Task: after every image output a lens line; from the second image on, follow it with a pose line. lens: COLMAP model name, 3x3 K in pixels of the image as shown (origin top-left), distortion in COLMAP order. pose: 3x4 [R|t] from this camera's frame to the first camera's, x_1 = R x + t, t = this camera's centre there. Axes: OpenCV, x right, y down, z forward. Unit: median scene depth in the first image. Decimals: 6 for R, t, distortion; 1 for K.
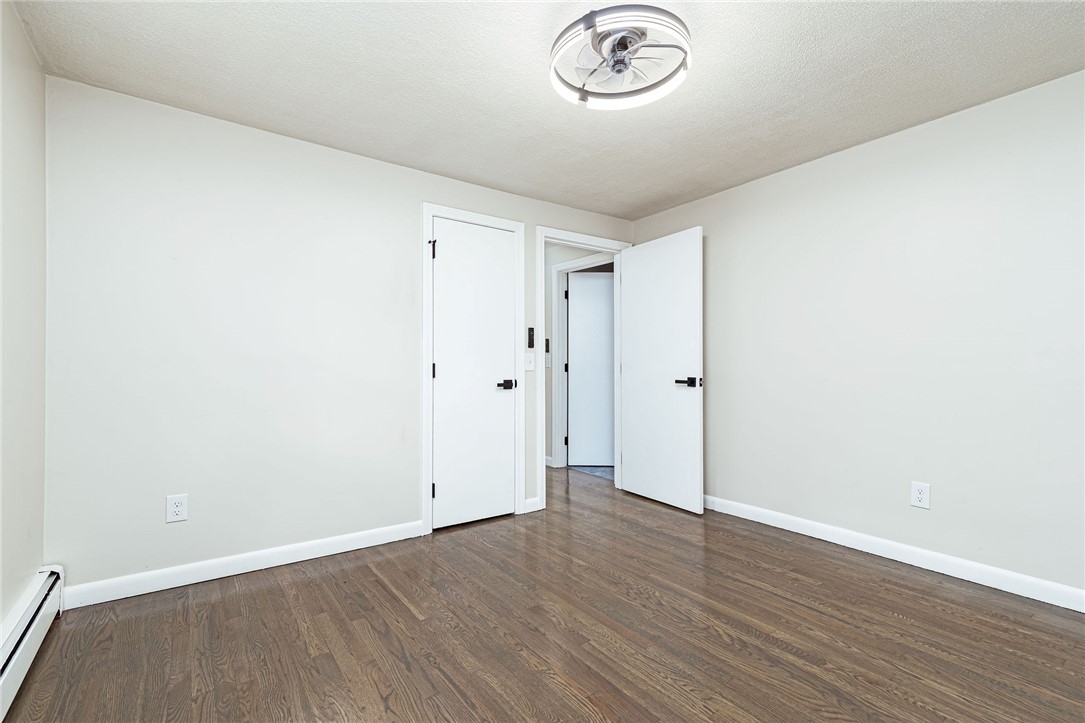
lens RADIAL K [[496.2, 0, 541.5], [0, 496.2, 364.3], [0, 0, 1]] dist [0.014244, -0.000024]
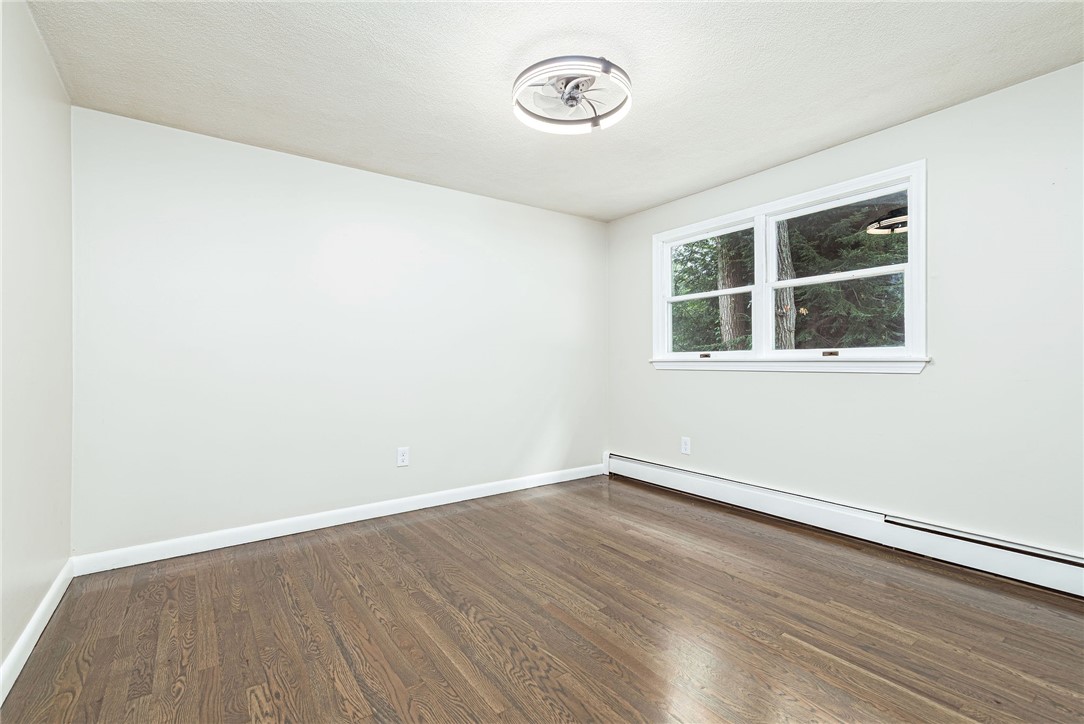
lens RADIAL K [[497.9, 0, 544.2], [0, 497.9, 359.9], [0, 0, 1]] dist [0.012995, -0.000258]
pose [[-0.999958, 0.007522, -0.005234, 0.205678], [0.007574, 0.999922, -0.009965, 0.018025], [0.005159, -0.010004, -0.999937, 1.979671]]
